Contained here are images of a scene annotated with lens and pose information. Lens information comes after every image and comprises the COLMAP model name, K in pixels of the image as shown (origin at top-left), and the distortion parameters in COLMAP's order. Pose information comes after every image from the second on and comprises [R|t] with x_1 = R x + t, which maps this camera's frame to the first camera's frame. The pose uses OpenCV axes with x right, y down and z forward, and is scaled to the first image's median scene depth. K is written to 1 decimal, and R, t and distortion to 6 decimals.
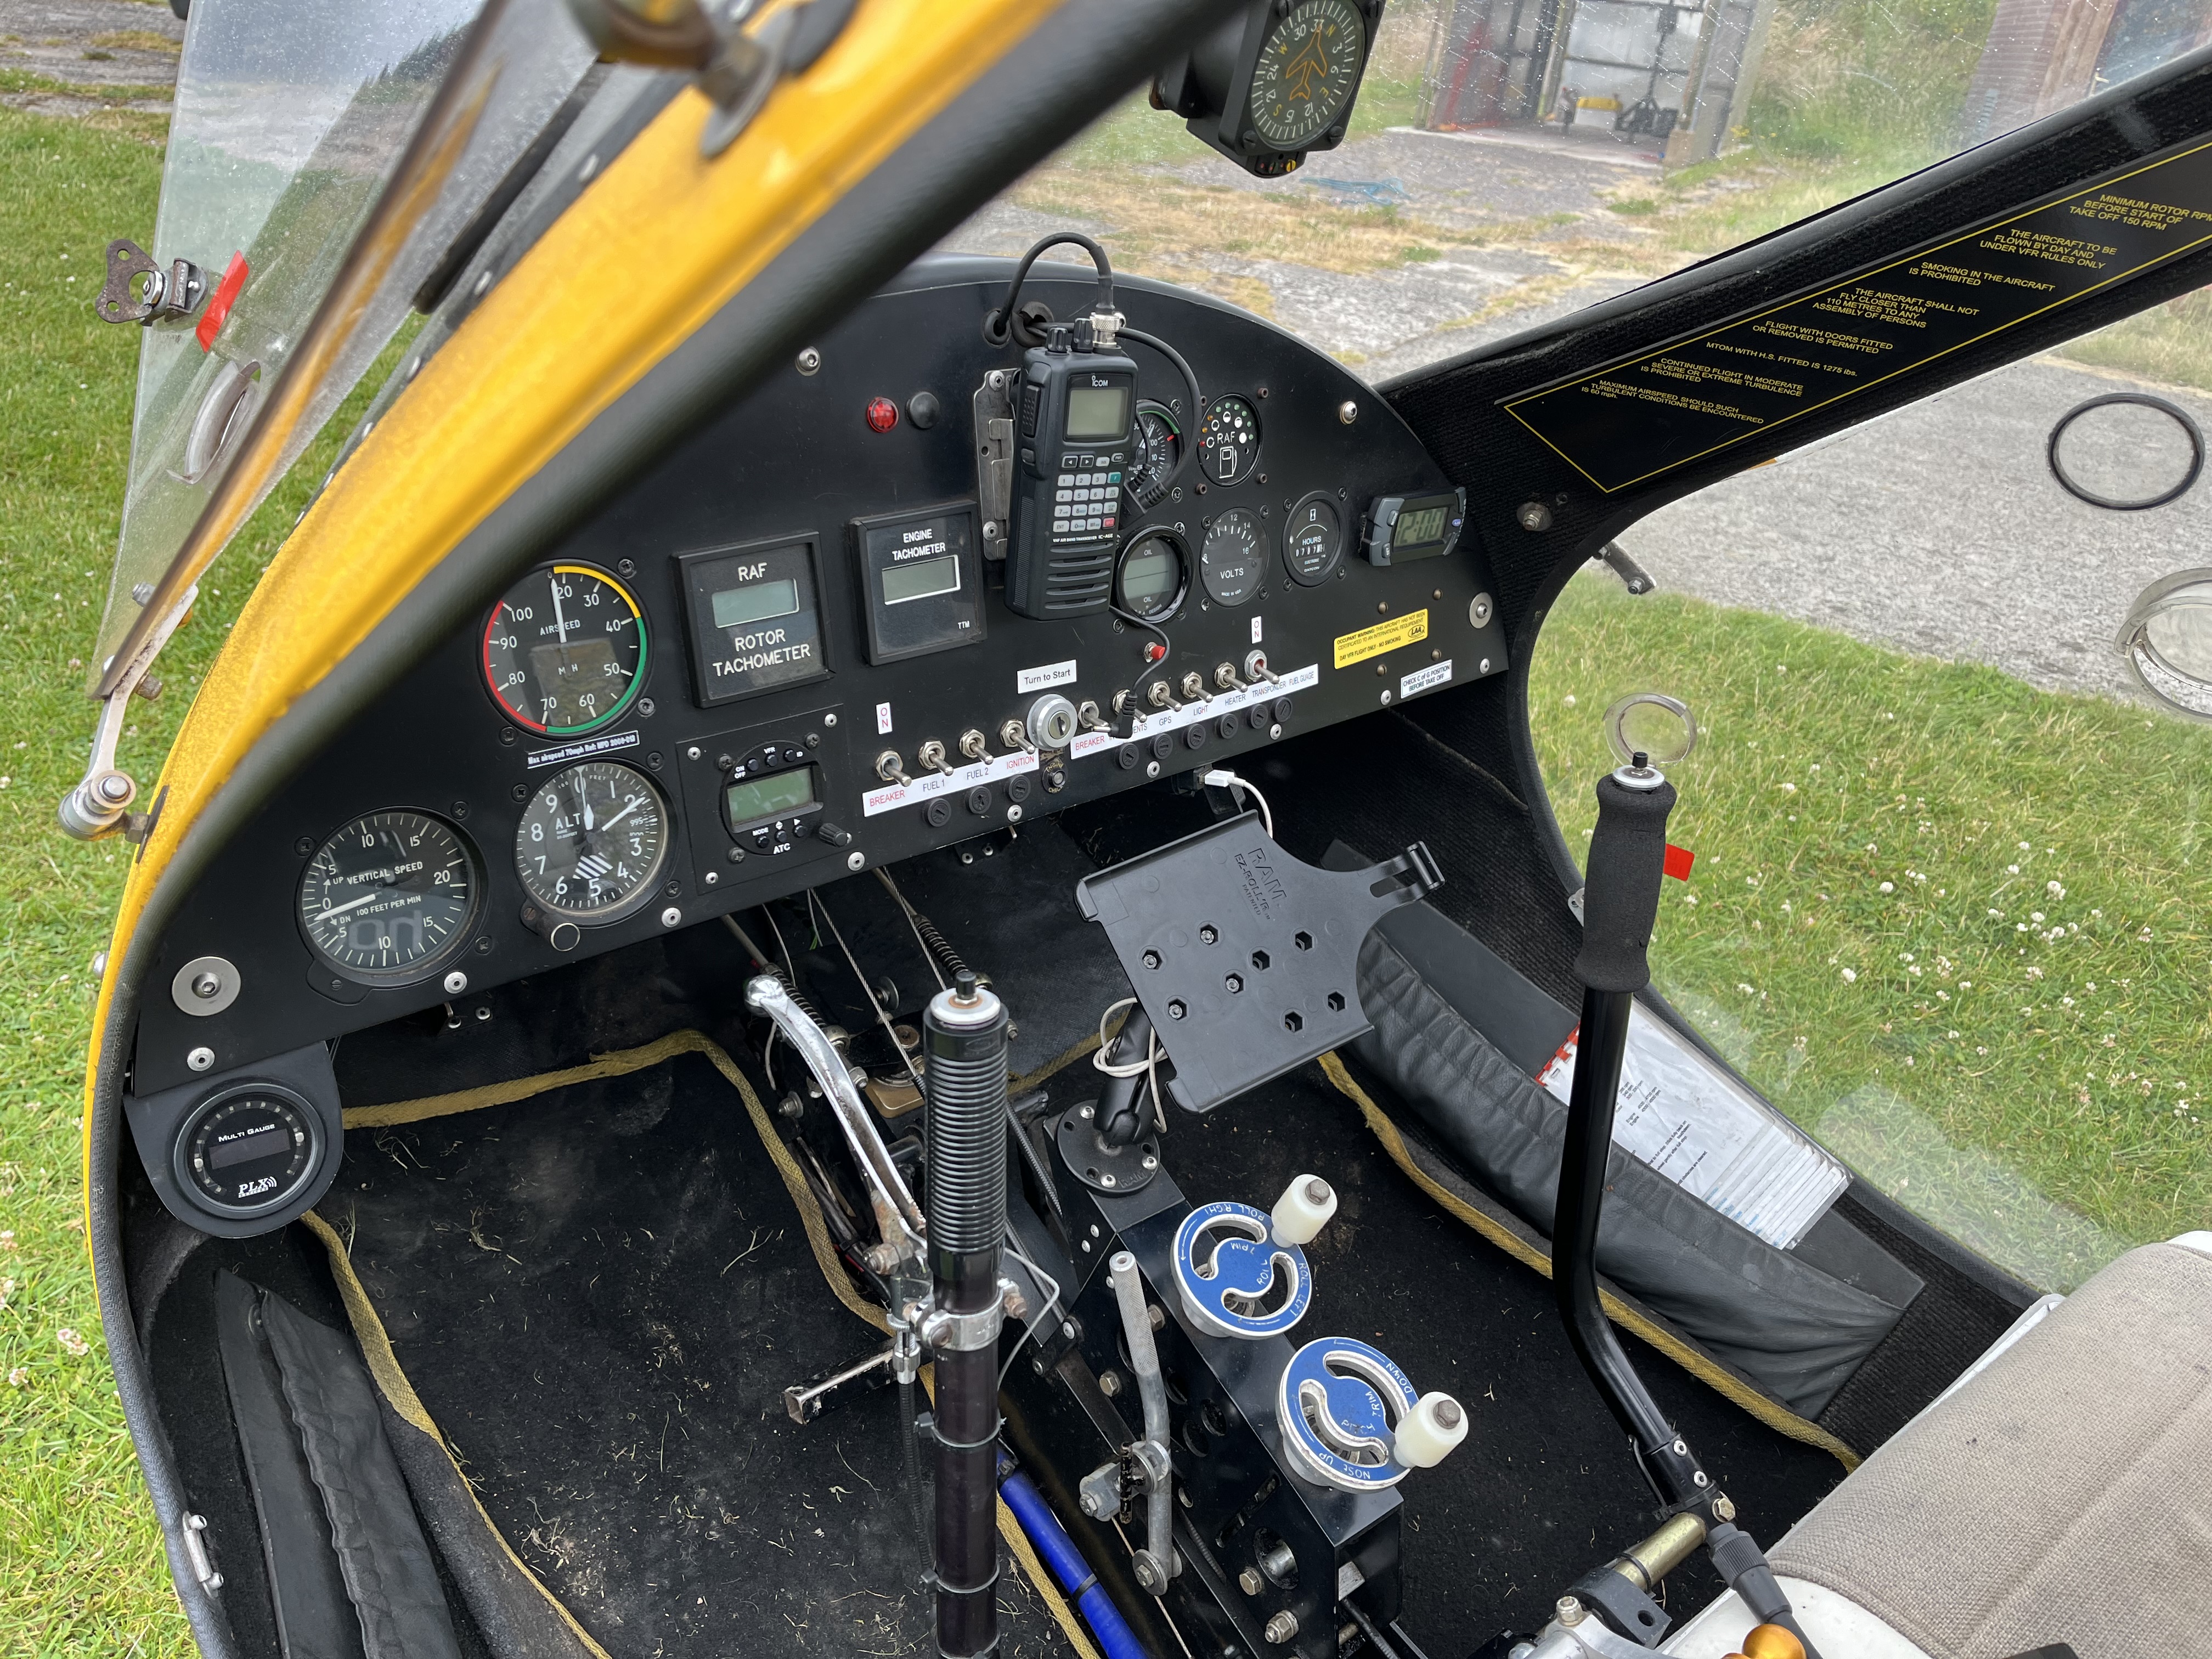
lens RADIAL K [[1658.1, 0, 1236.4], [0, 1658.1, 788.9], [0, 0, 1]] dist [0.056932, -0.074607]
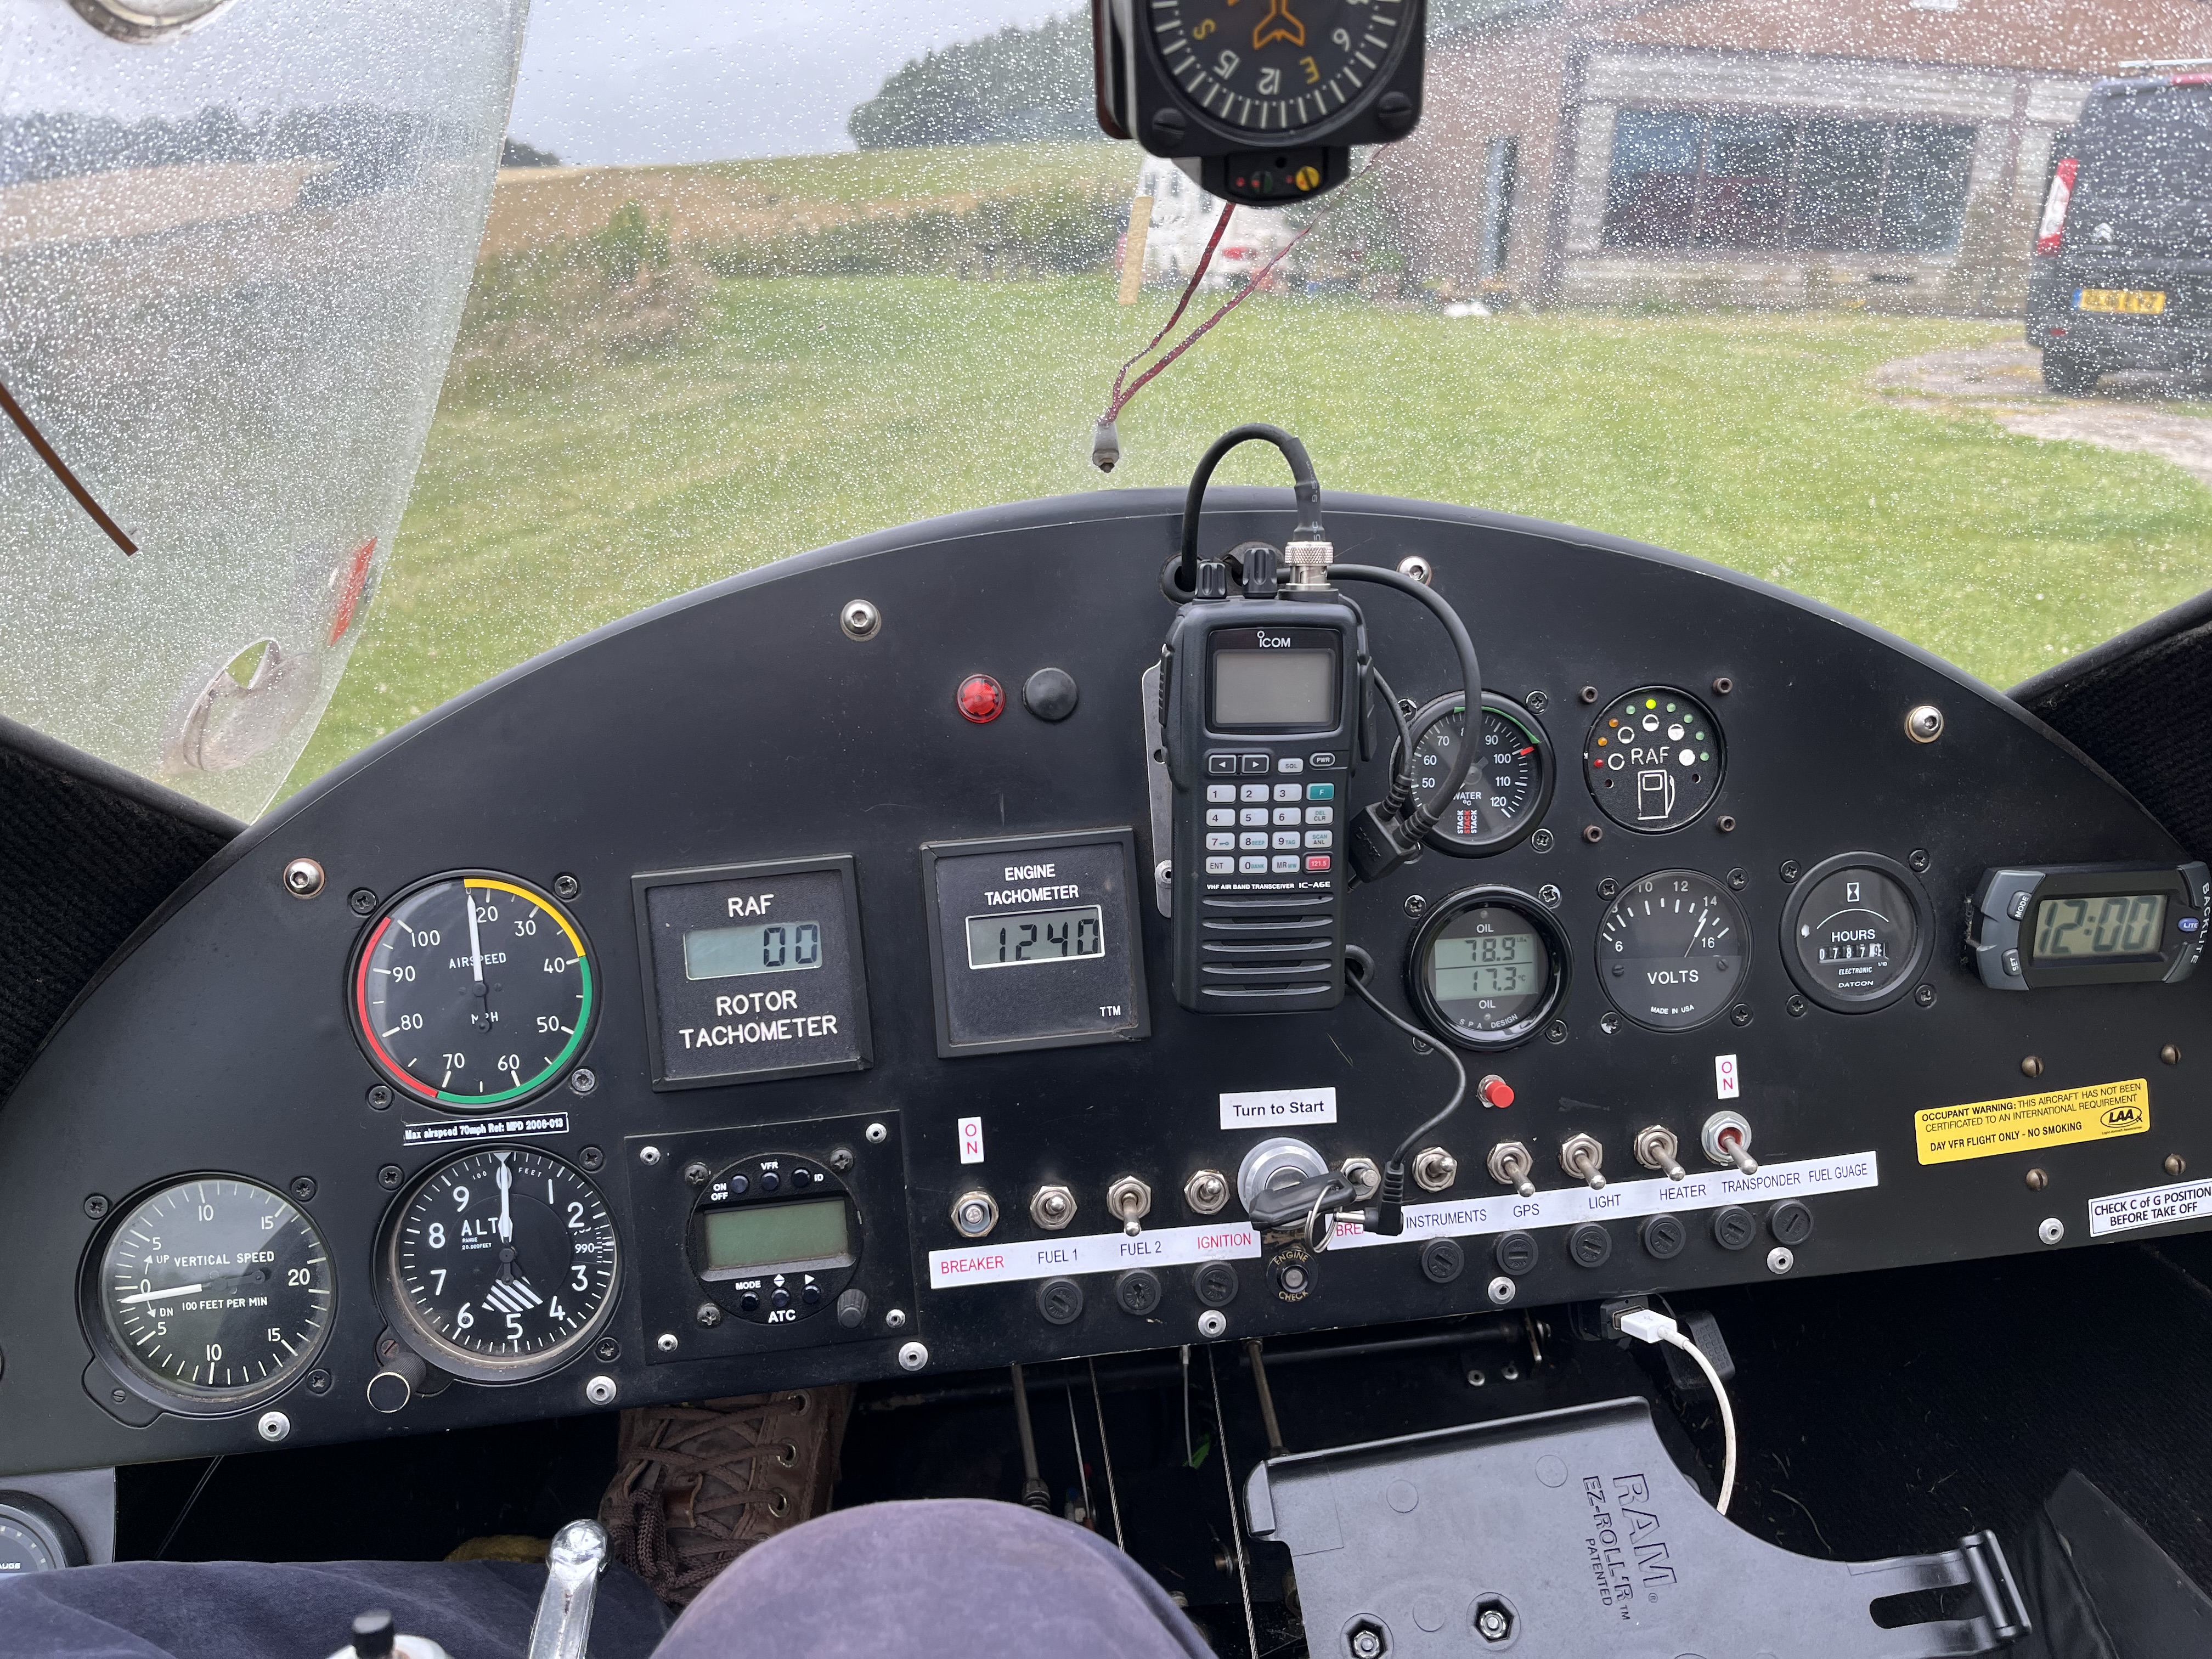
lens RADIAL K [[1658.1, 0, 1236.4], [0, 1658.1, 788.9], [0, 0, 1]] dist [0.056932, -0.074607]
pose [[0.810140, -0.006368, -0.586201, 0.268093], [-0.146623, 0.965959, -0.213129, -0.052137], [0.567604, 0.258615, 0.781629, 0.500714]]
